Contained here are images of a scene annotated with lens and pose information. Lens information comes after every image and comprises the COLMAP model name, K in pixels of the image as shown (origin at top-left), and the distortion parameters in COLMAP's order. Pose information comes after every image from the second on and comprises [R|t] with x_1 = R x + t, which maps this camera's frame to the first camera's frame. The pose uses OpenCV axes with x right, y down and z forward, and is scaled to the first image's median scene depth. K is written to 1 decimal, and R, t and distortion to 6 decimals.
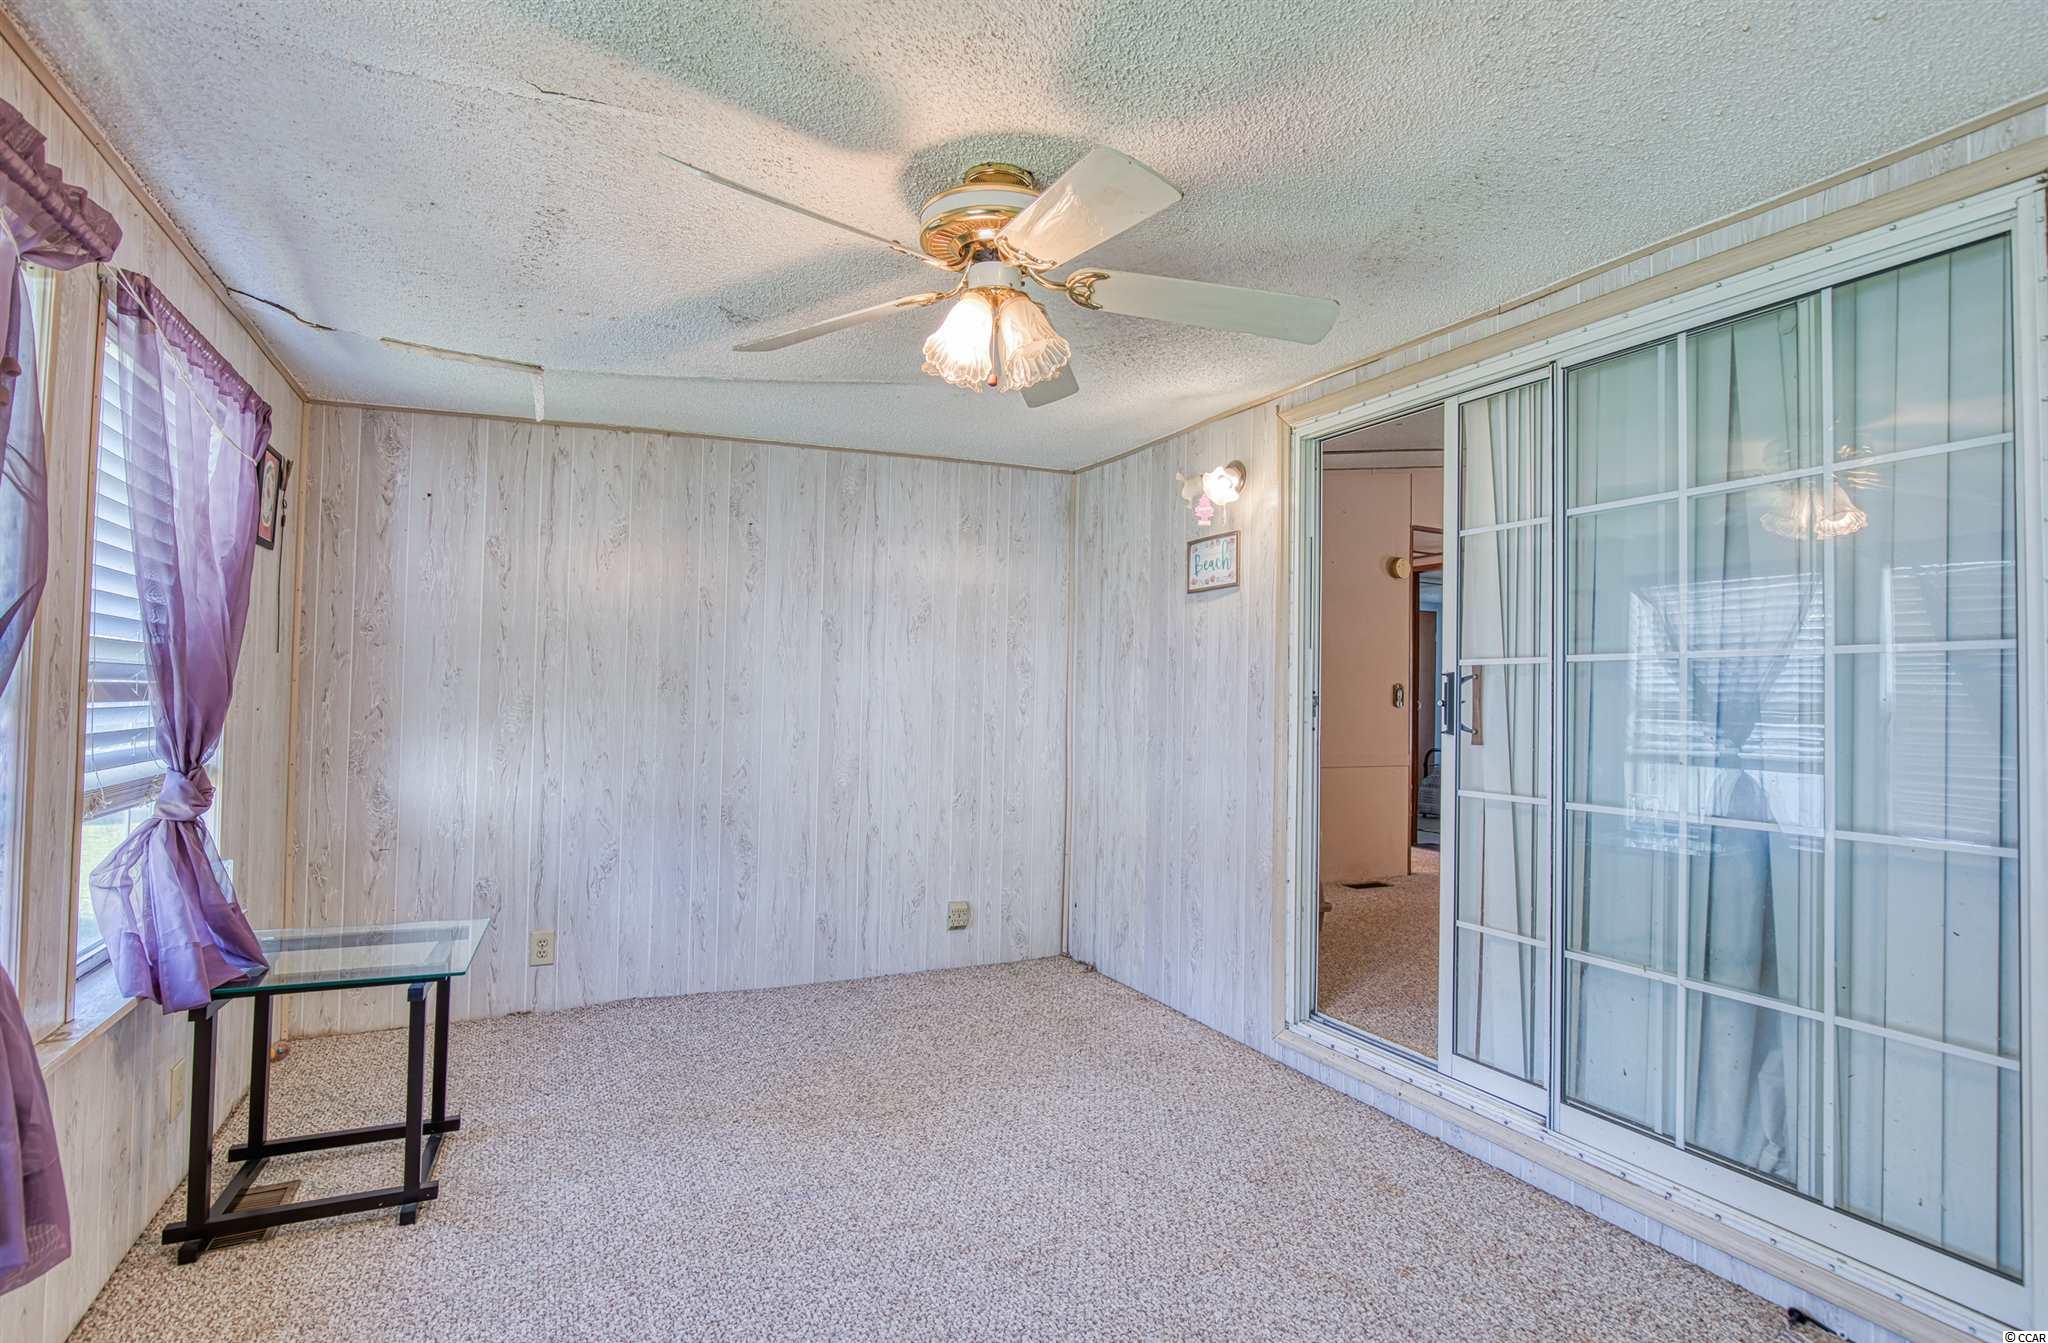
lens RADIAL K [[989.6, 0, 1028.1], [0, 989.6, 669.8], [0, 0, 1]] dist [-0.017500, 0.002480]
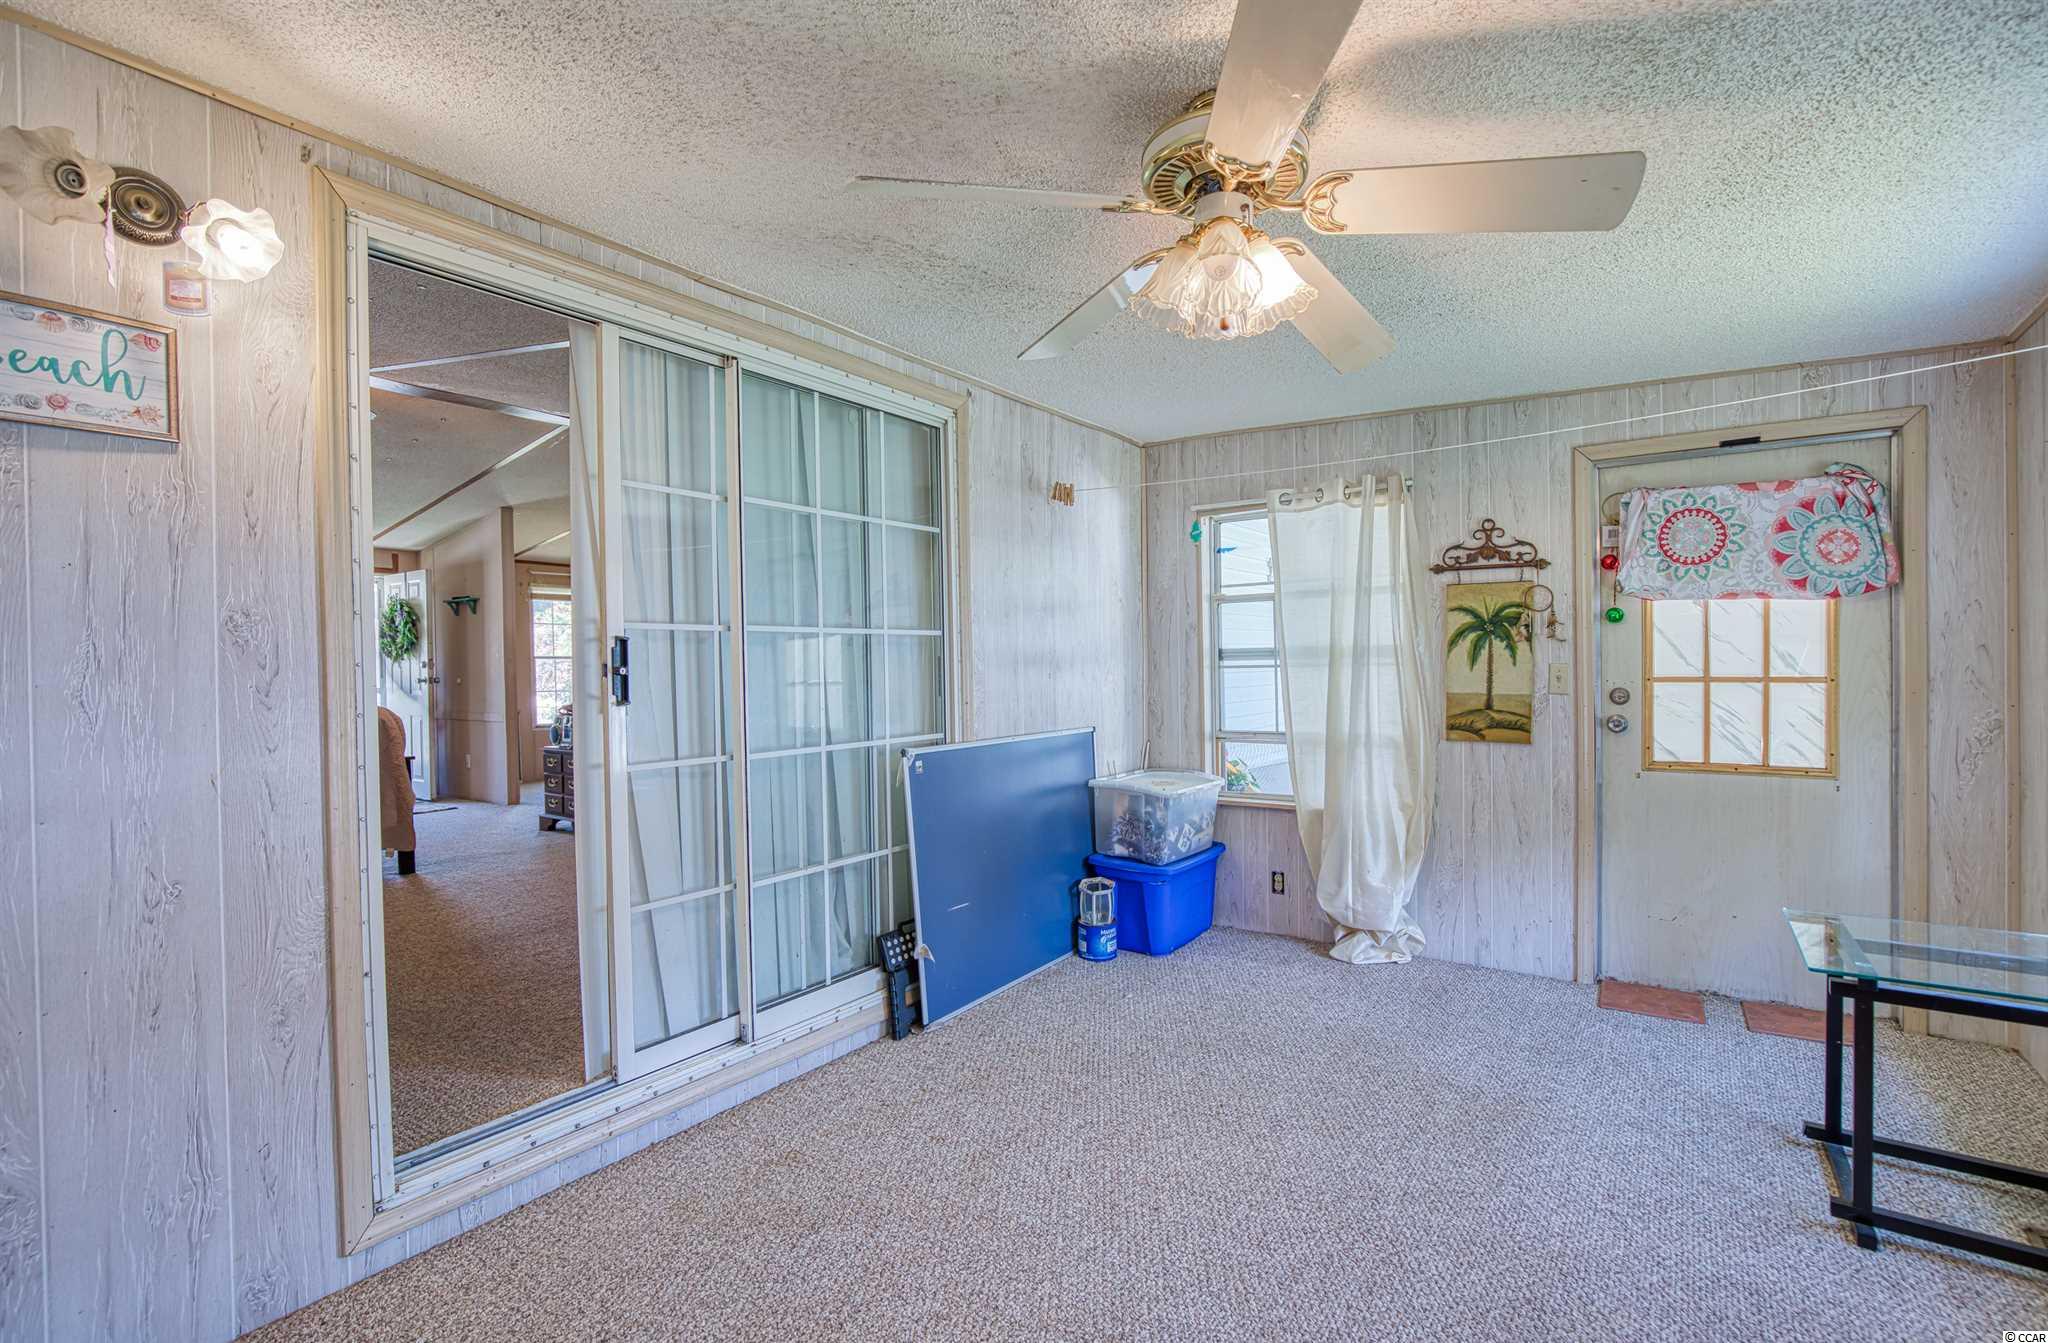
lens RADIAL K [[950.6, 0, 1028.5], [0, 950.6, 676.5], [0, 0, 1]] dist [-0.019127, 0.001131]
pose [[-0.472532, -0.019625, 0.881095, -0.524516], [-0.017032, 0.999769, 0.013134, 0.022386], [-0.881149, -0.008801, -0.472757, 1.125750]]
